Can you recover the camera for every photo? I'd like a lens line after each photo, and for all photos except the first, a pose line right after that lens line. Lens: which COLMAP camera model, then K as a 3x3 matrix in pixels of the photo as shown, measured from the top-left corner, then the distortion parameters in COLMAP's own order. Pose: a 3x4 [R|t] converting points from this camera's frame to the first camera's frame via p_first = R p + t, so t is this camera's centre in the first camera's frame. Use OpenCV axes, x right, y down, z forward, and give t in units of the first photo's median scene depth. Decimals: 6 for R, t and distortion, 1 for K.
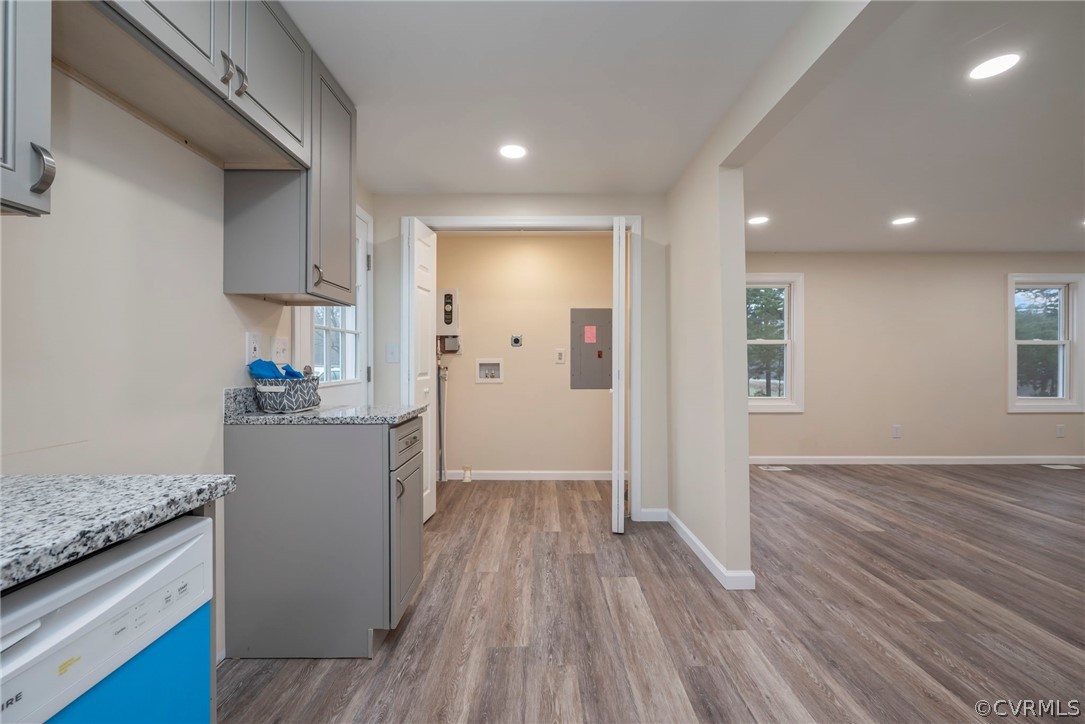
lens RADIAL K [[432.5, 0, 540.9], [0, 432.5, 356.3], [0, 0, 1]] dist [-0.000373, -0.000335]
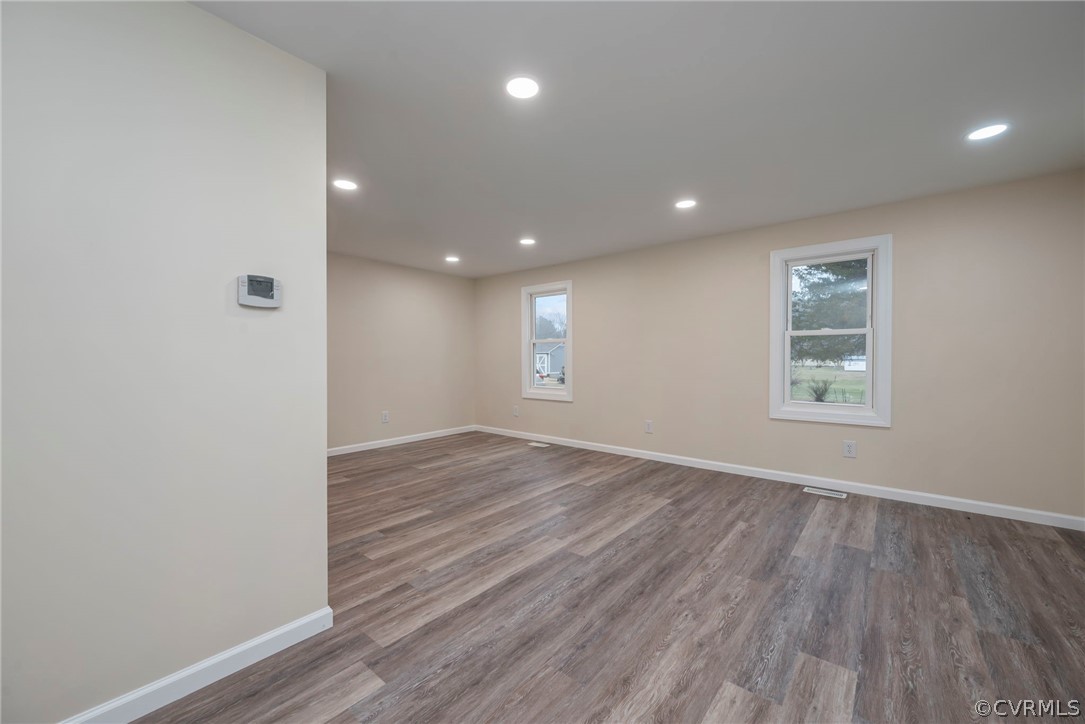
lens RADIAL K [[432.5, 0, 540.9], [0, 432.5, 356.3], [0, 0, 1]] dist [-0.000373, -0.000335]
pose [[0.766845, 0.000570, -0.641832, 1.264355], [0.000352, 0.999999, 0.001309, 0.009386], [0.641832, -0.001229, 0.766845, 0.077448]]
